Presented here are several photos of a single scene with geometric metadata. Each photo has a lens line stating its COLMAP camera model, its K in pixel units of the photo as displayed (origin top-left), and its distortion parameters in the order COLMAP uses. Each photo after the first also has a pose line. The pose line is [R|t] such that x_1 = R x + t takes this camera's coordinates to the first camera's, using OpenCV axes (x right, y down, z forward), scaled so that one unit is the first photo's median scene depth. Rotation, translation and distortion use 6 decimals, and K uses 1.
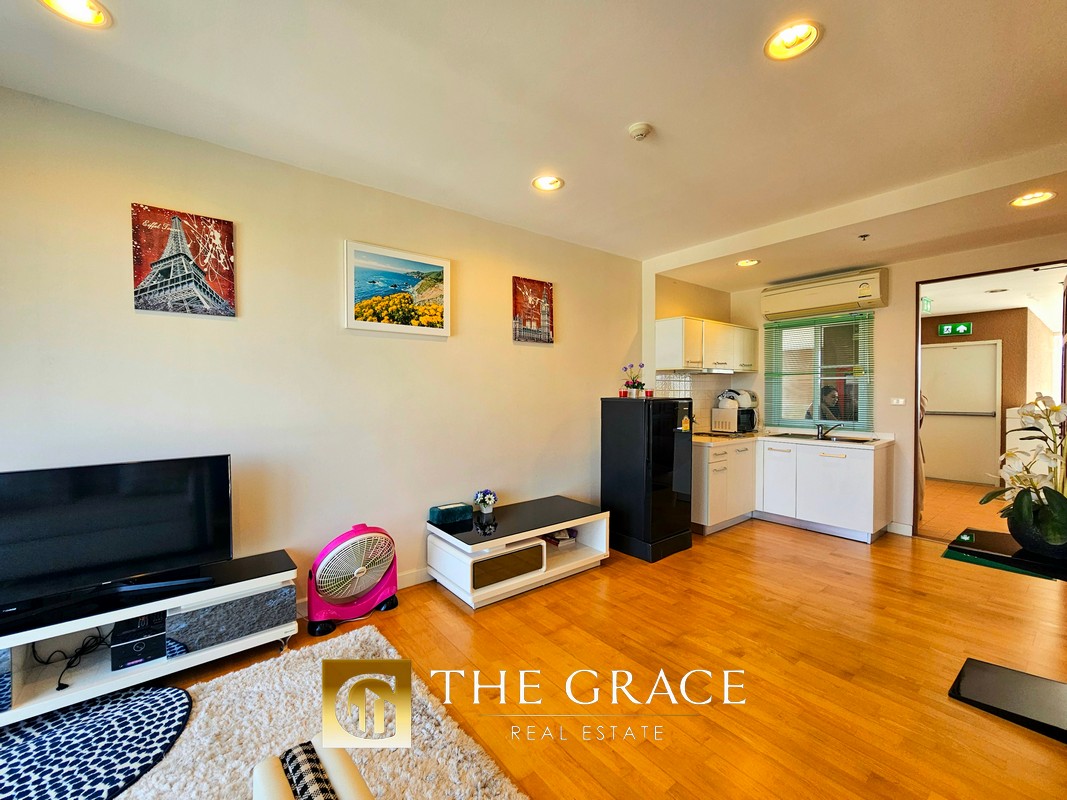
lens RADIAL K [[443.4, 0, 529.4], [0, 443.4, 395.7], [0, 0, 1]] dist [-0.002743, 0.003364]
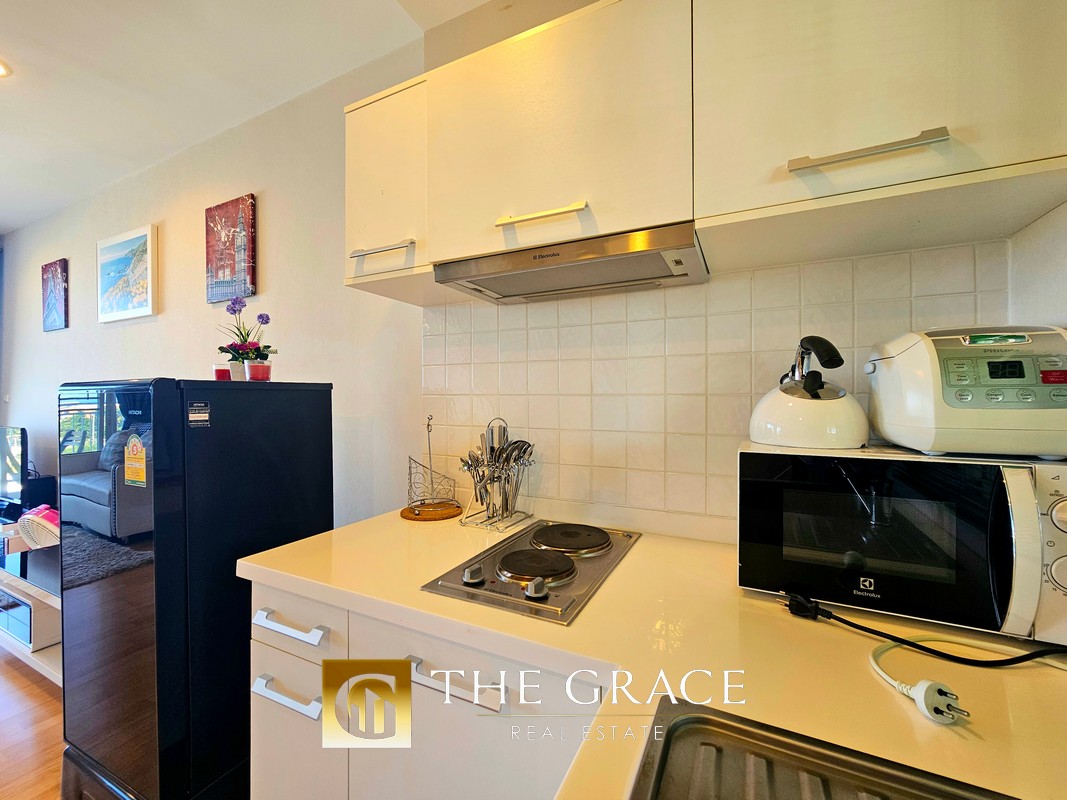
lens RADIAL K [[443.4, 0, 536.2], [0, 443.4, 400.1], [0, 0, 1]] dist [-0.002743, 0.003364]
pose [[0.432898, 0.004368, -0.901432, 1.315085], [-0.012298, 0.999924, -0.001061, 0.028320], [0.901359, 0.011545, 0.432919, 1.920661]]
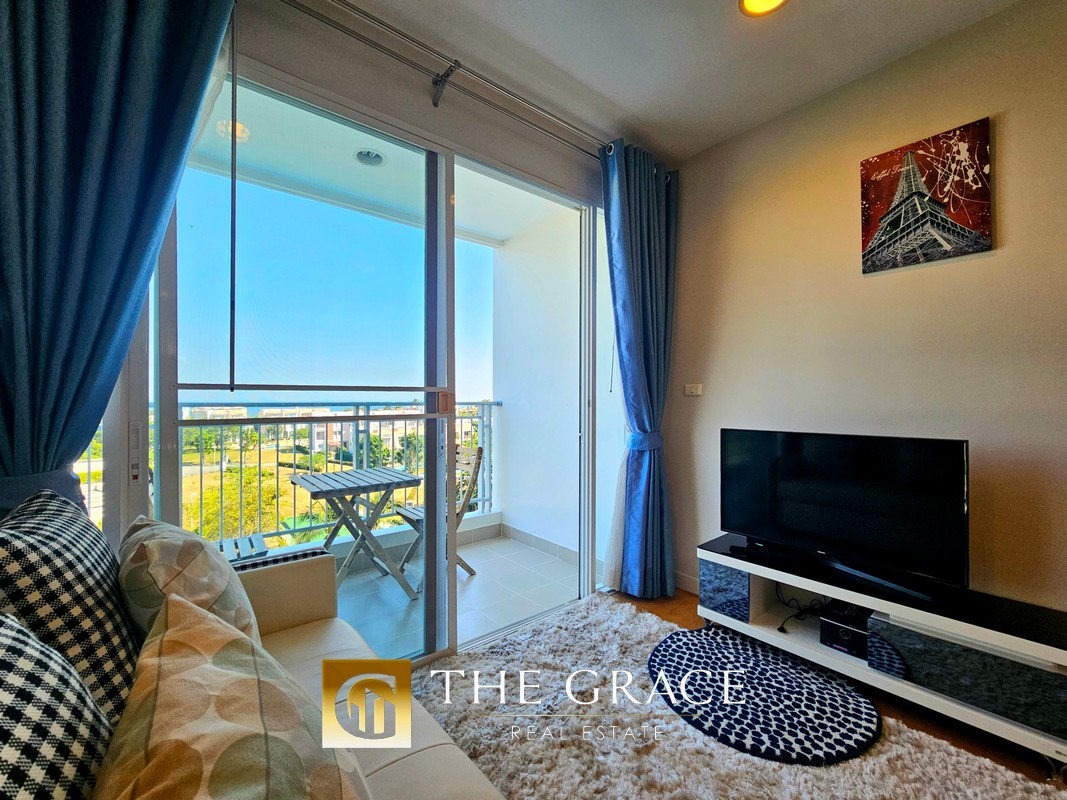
lens RADIAL K [[443.4, 0, 537.3], [0, 443.4, 396.3], [0, 0, 1]] dist [-0.002743, 0.003364]
pose [[0.039529, -0.003304, -0.999213, 0.012967], [-0.014470, 0.999888, -0.003878, 0.072452], [0.999114, 0.014612, 0.039476, 0.270303]]
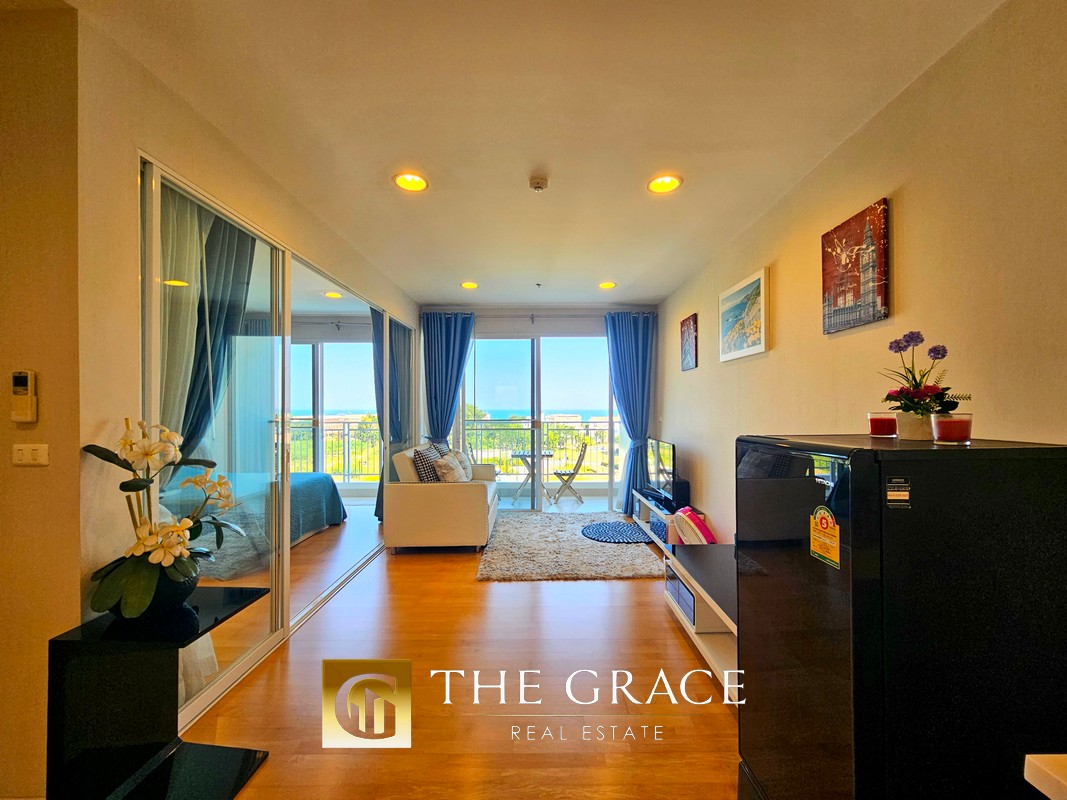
lens RADIAL K [[443.4, 0, 539.1], [0, 443.4, 410.5], [0, 0, 1]] dist [-0.002743, 0.003364]
pose [[-0.608707, 0.009058, -0.793344, 1.204140], [-0.004258, 0.999883, 0.014683, -0.037946], [0.793384, 0.012315, -0.608597, 1.761420]]
